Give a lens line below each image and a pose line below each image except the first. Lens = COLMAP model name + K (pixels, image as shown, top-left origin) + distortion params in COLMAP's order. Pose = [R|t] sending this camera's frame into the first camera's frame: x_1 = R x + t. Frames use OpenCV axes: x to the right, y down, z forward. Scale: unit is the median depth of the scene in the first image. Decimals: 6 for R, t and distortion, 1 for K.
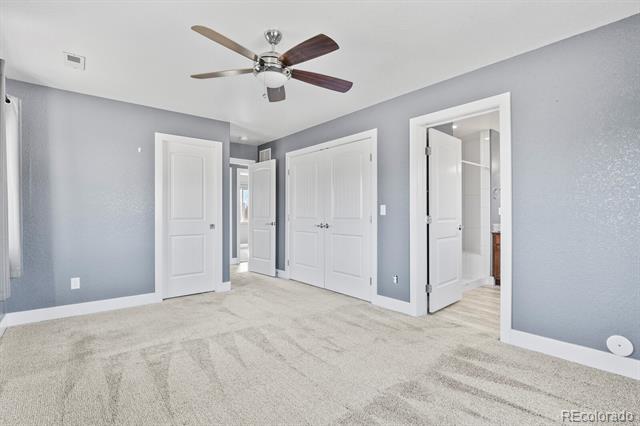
lens RADIAL K [[317.7, 0, 323.0], [0, 317.7, 211.8], [0, 0, 1]] dist [-0.001686, -0.000441]
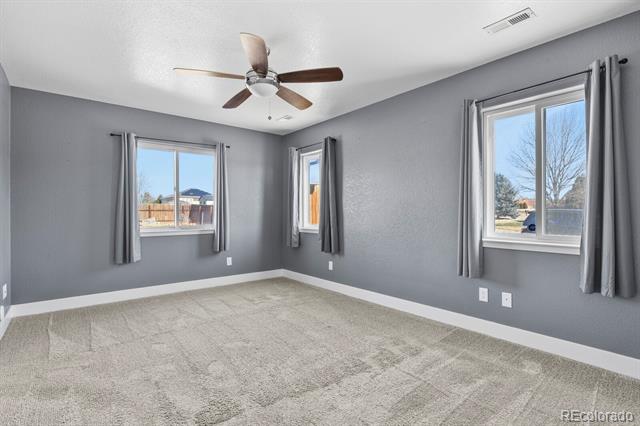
lens RADIAL K [[317.7, 0, 323.0], [0, 317.7, 211.8], [0, 0, 1]] dist [-0.001686, -0.000441]
pose [[-0.999911, 0.009705, -0.009174, -0.231125], [0.009806, 0.999892, -0.010957, 0.015507], [0.009067, -0.011046, -0.999898, 1.304982]]
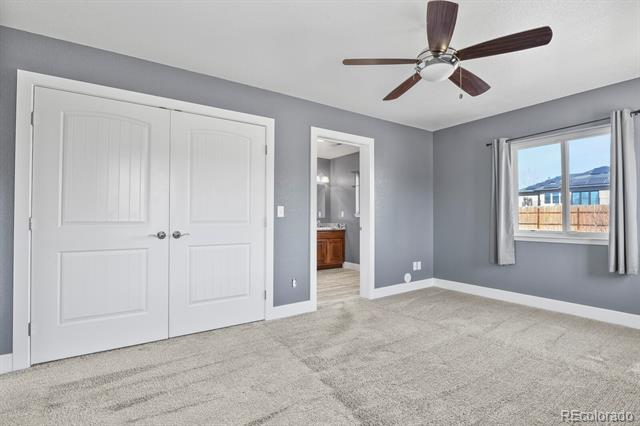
lens RADIAL K [[310.3, 0, 319.8], [0, 310.3, 215.3], [0, 0, 1]] dist [-0.001108, -0.000660]
pose [[0.085222, 0.012071, 0.996289, -0.682379], [-0.004918, 0.999920, -0.011695, 0.014358], [-0.996350, -0.003903, 0.085275, 0.799097]]
